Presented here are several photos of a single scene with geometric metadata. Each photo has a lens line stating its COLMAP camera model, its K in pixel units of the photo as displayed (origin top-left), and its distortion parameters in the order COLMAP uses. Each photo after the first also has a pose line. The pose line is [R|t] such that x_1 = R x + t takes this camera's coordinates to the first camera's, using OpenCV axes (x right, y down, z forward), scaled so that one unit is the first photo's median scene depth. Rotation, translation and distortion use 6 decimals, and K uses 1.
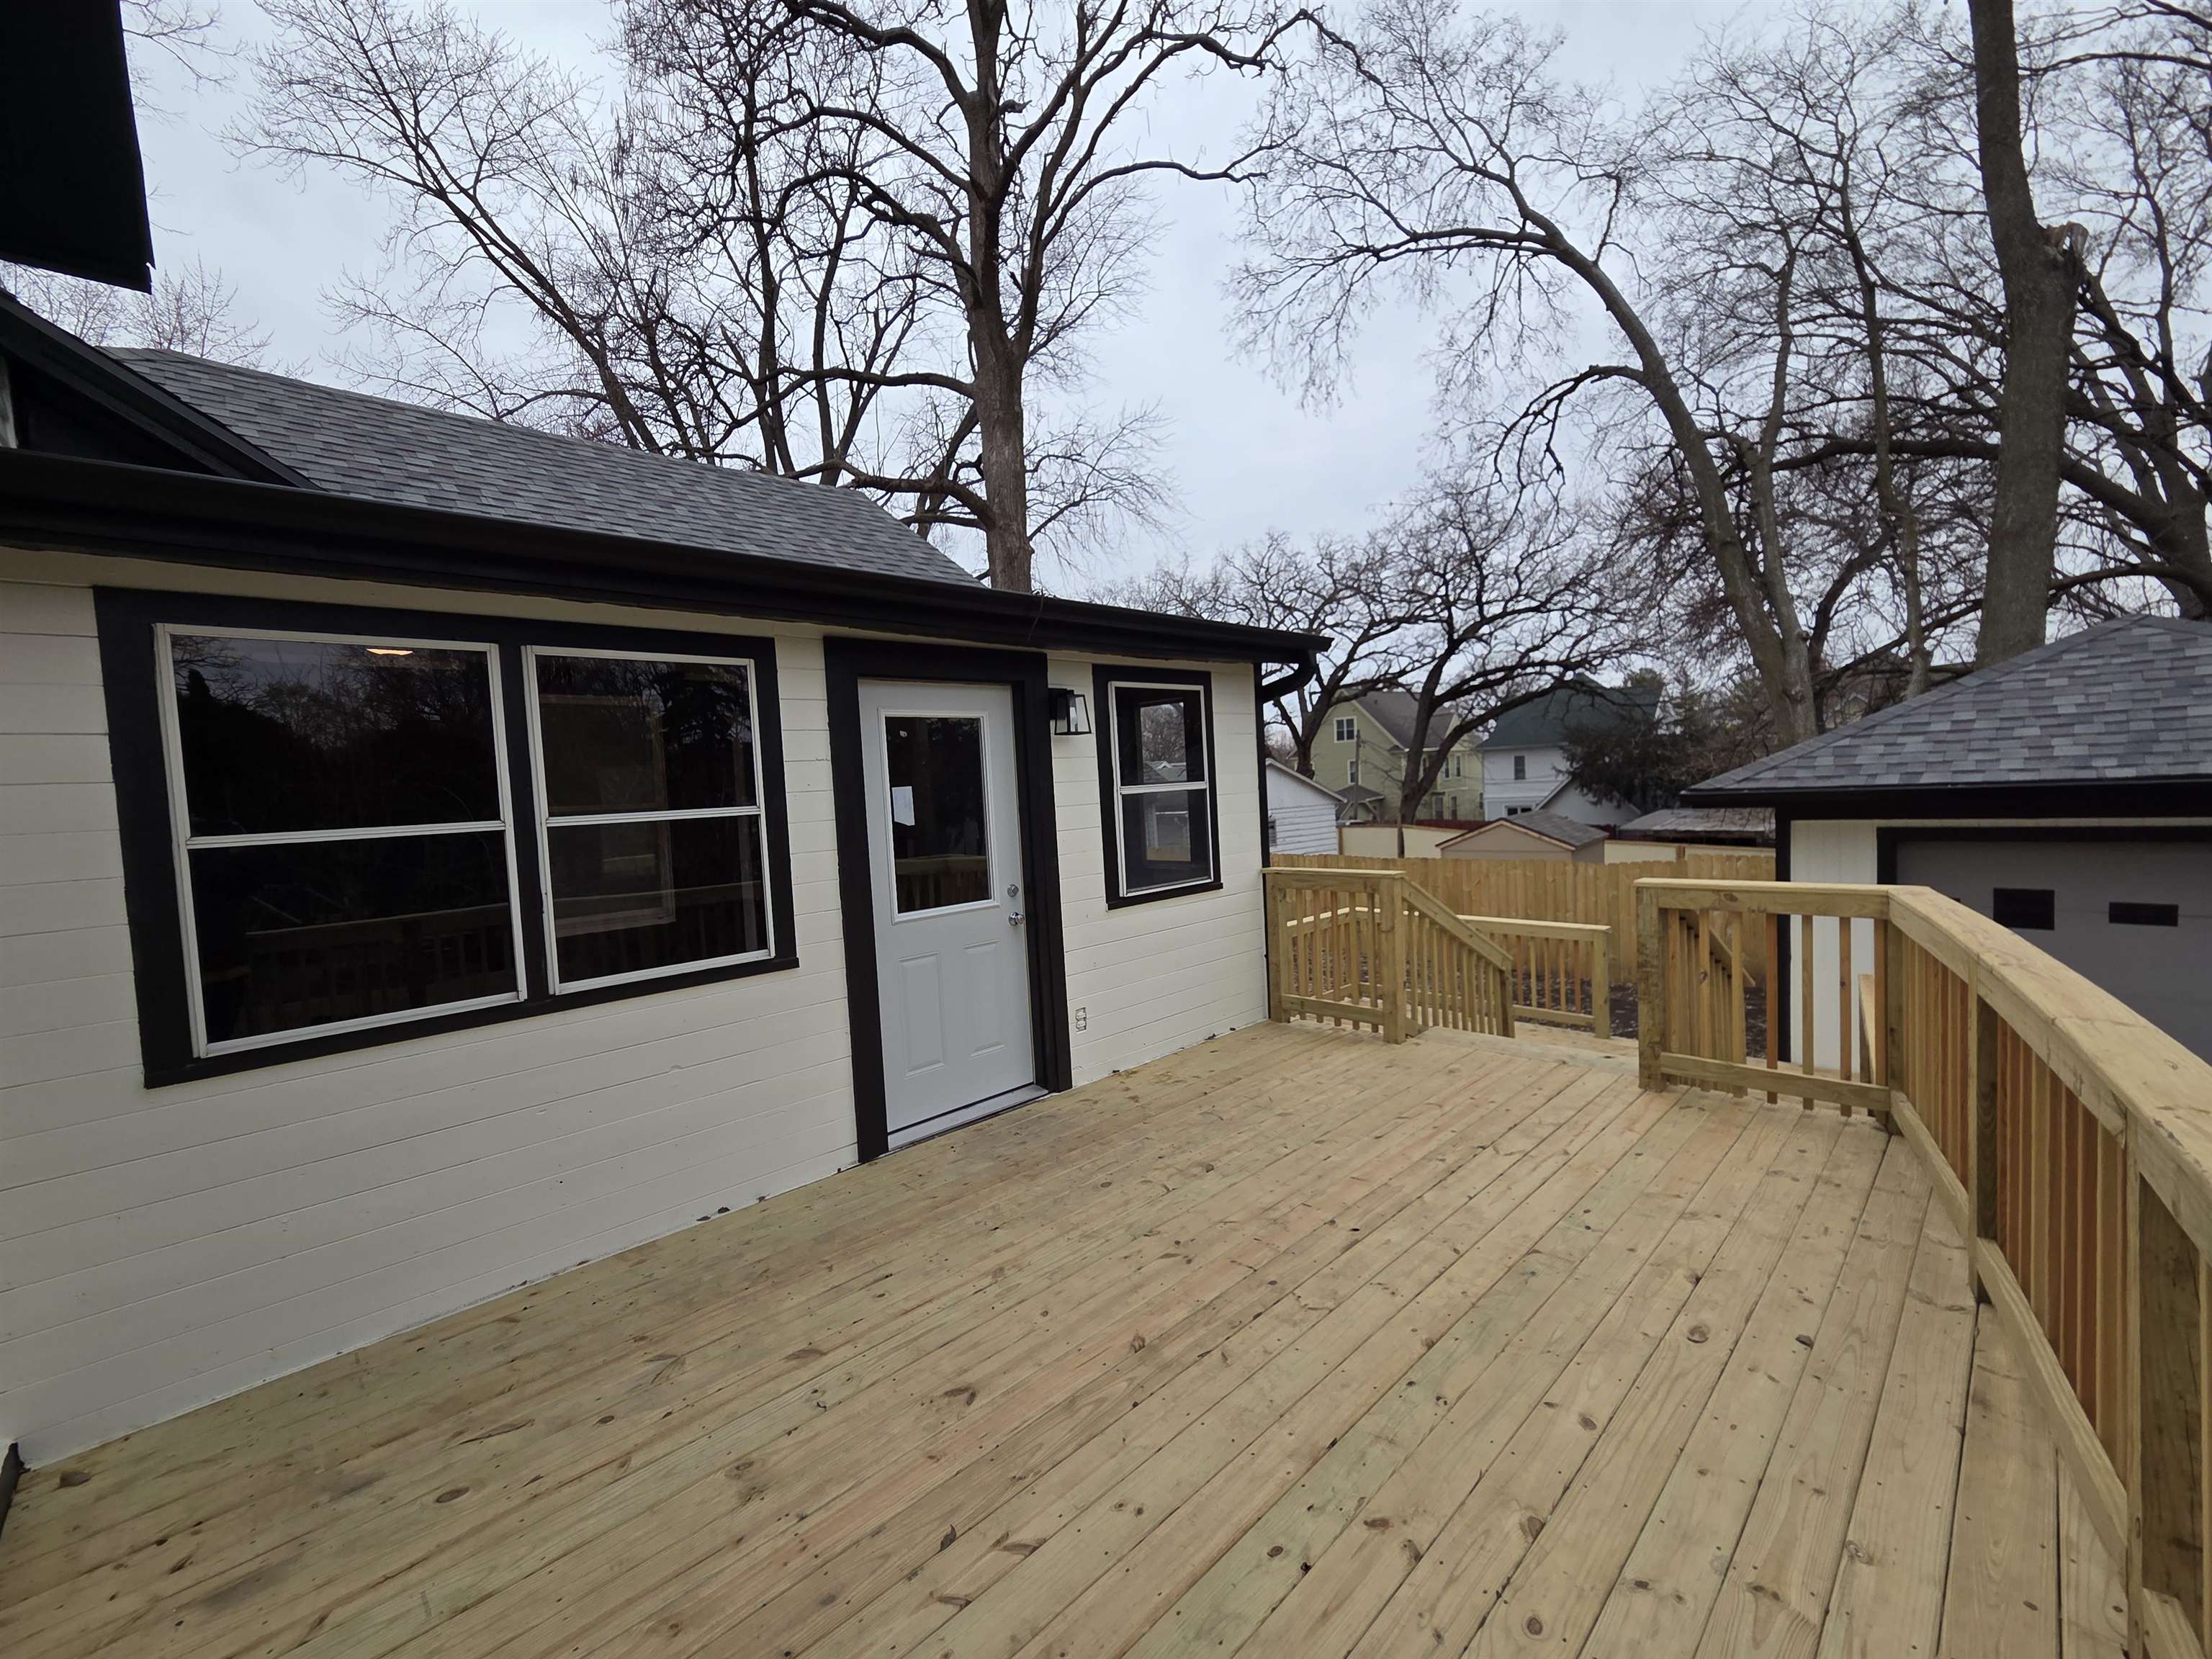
lens RADIAL K [[915.4, 0, 1094.5], [0, 915.4, 827.1], [0, 0, 1]] dist [0.004090, -0.000969]
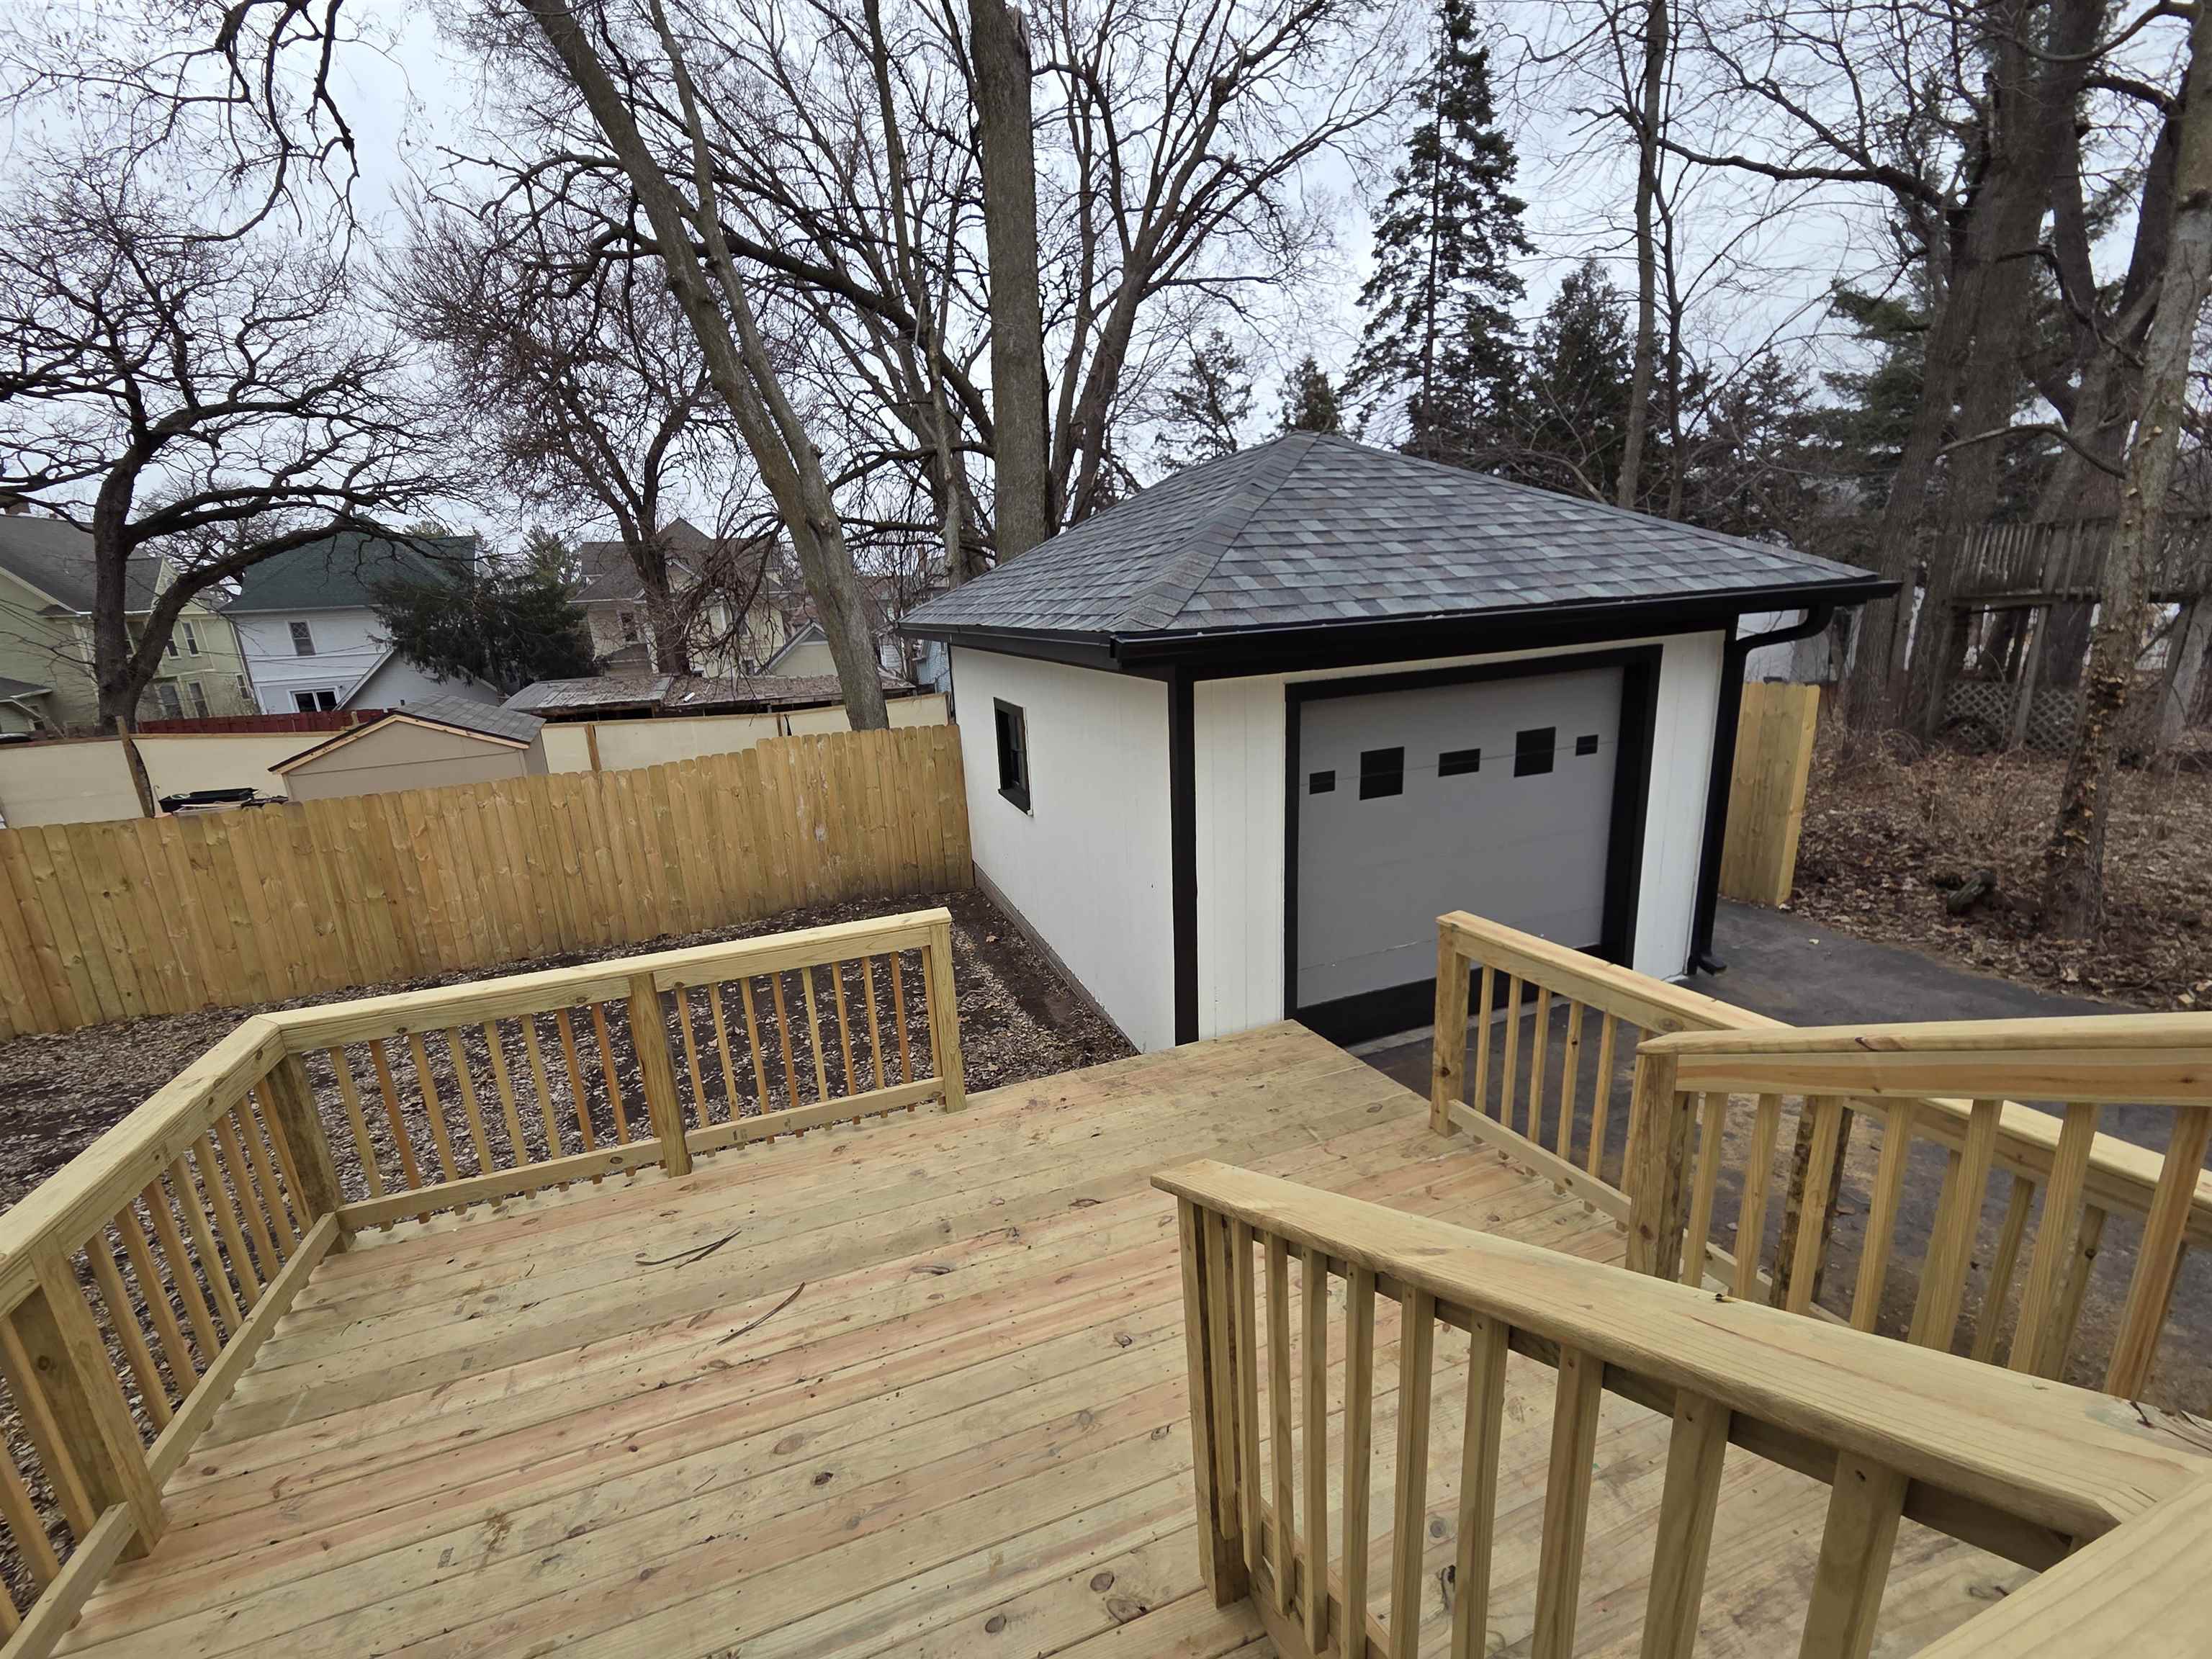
lens RADIAL K [[915.4, 0, 1096.8], [0, 915.4, 829.3], [0, 0, 1]] dist [0.004090, -0.000969]
pose [[0.396041, -0.204887, 0.895083, 0.025611], [0.077538, 0.978769, 0.189736, -0.005335], [-0.914953, -0.005741, 0.403519, 0.132238]]
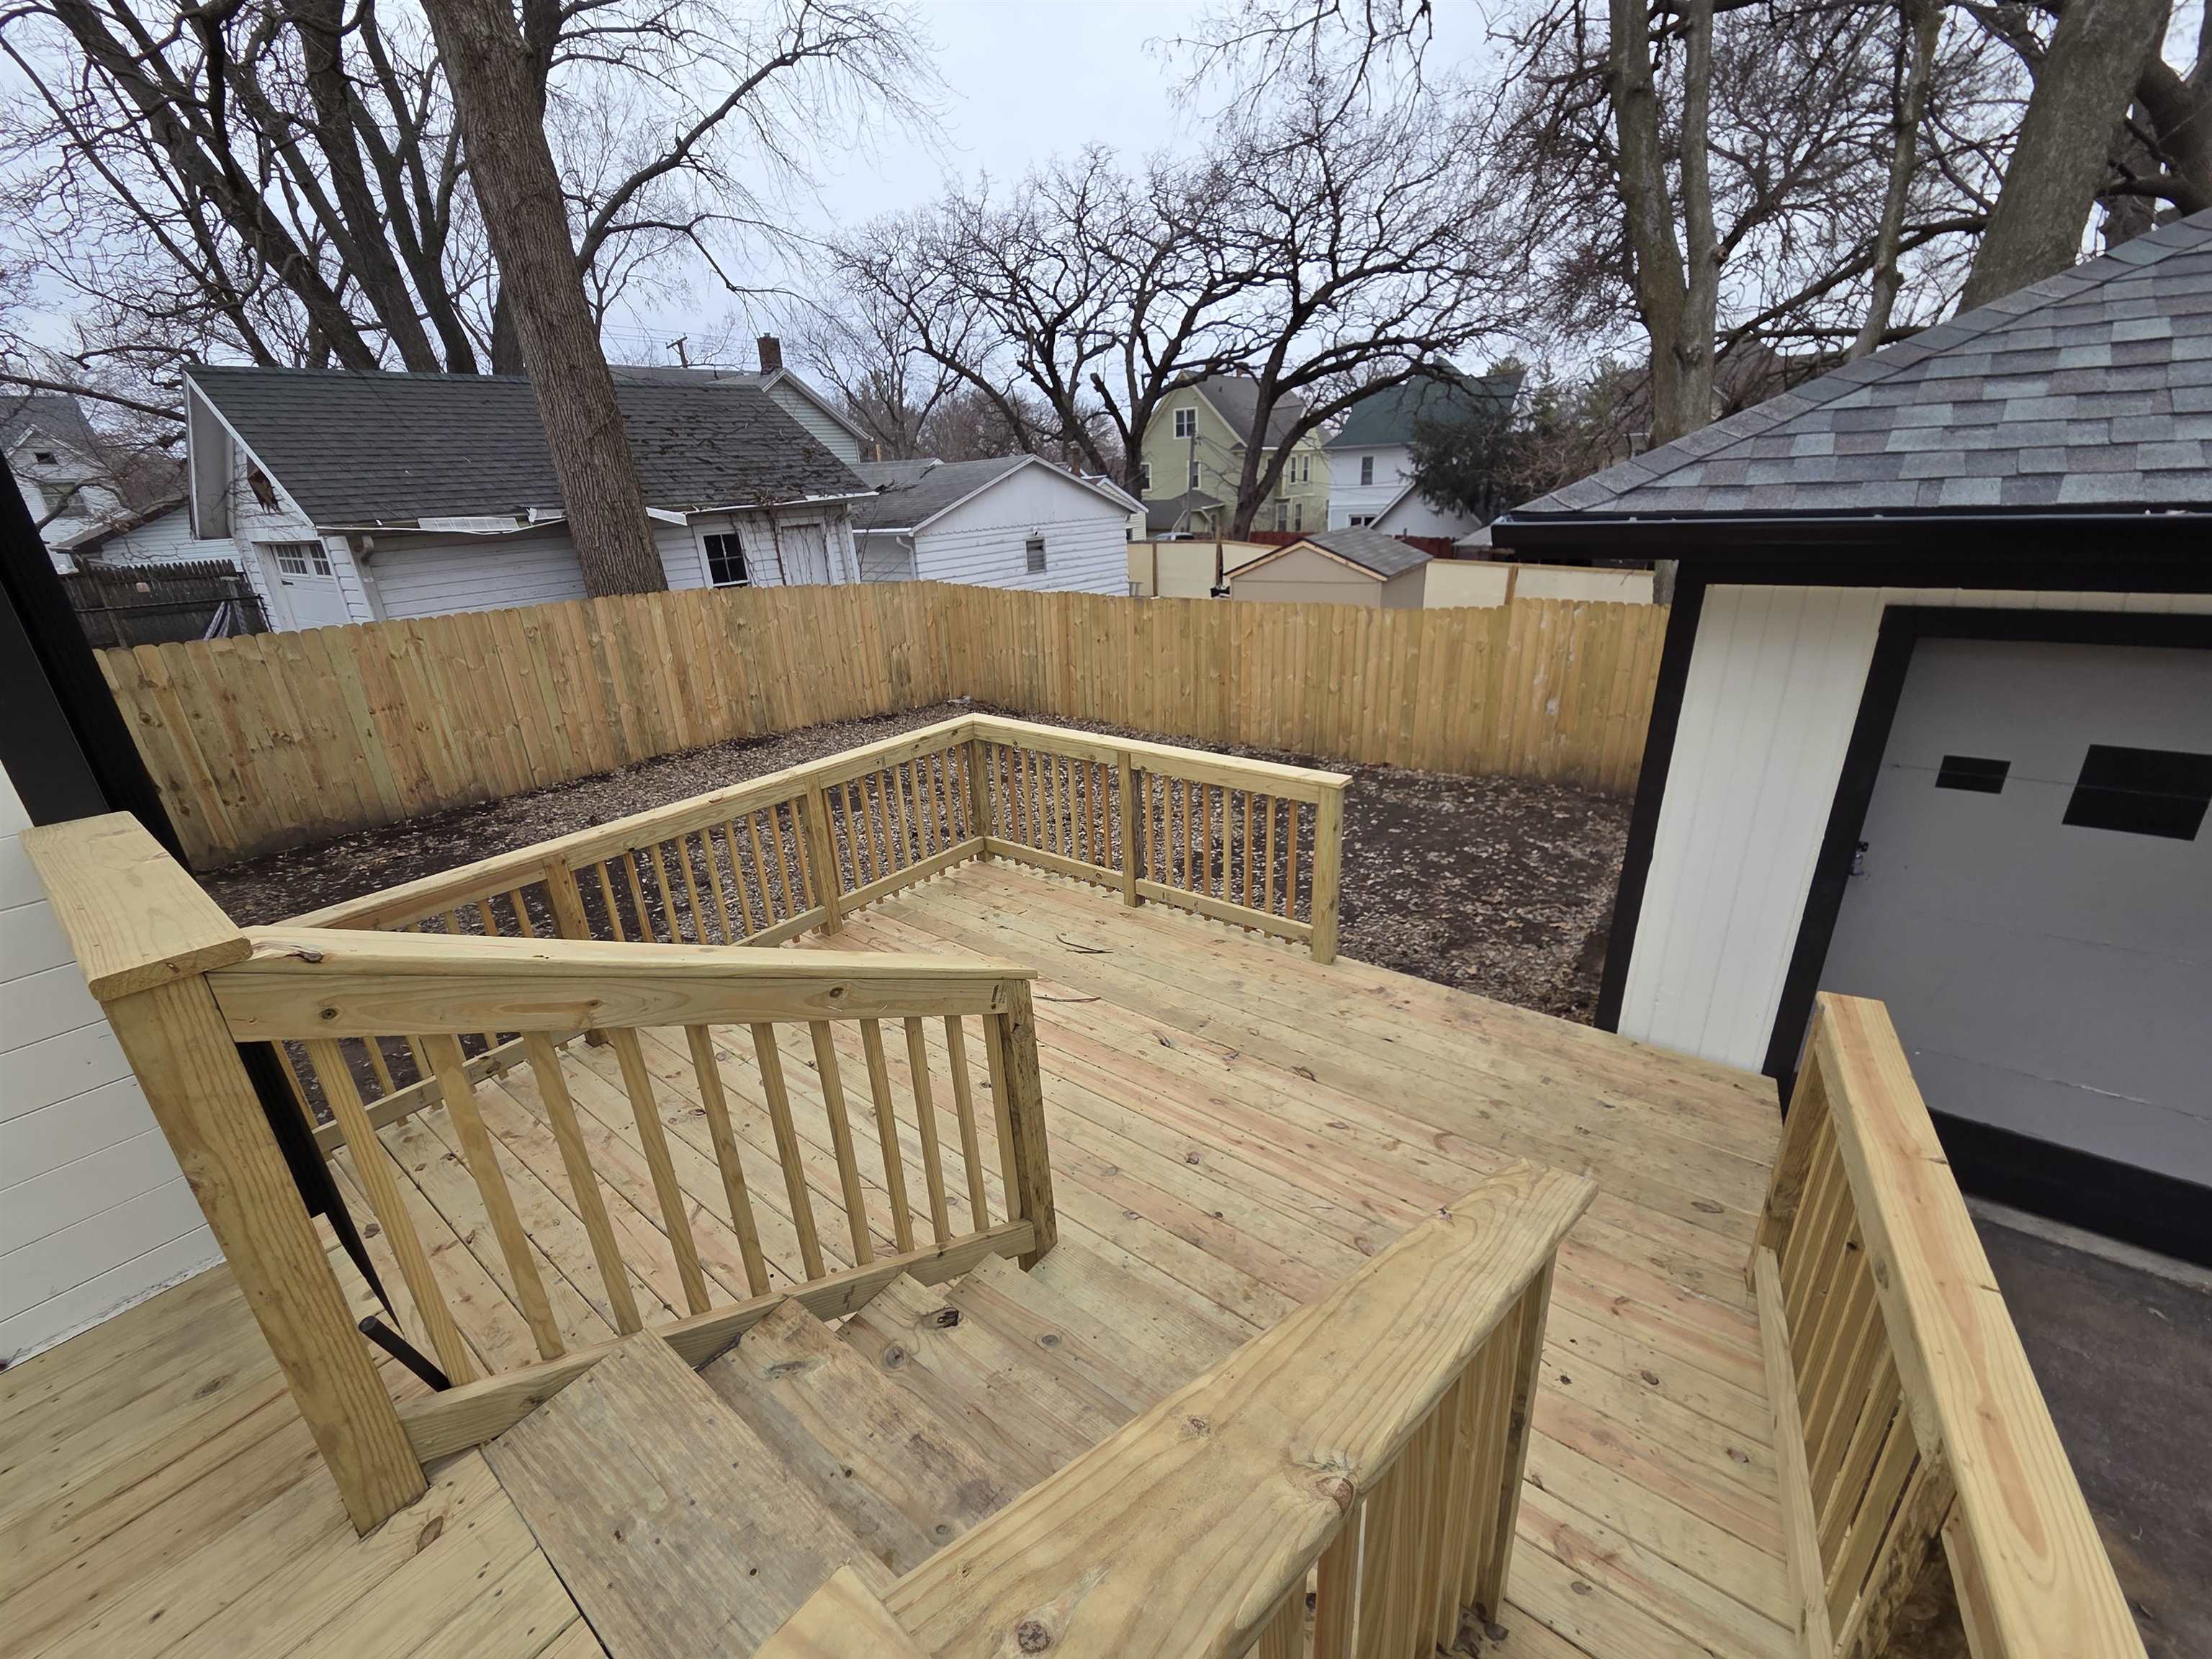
lens RADIAL K [[915.4, 0, 1100.0], [0, 915.4, 827.2], [0, 0, 1]] dist [0.004090, -0.000969]
pose [[0.988044, -0.049645, 0.145957, 0.062540], [0.003062, 0.952867, 0.303374, -0.005231], [-0.154139, -0.299300, 0.941627, 0.093818]]
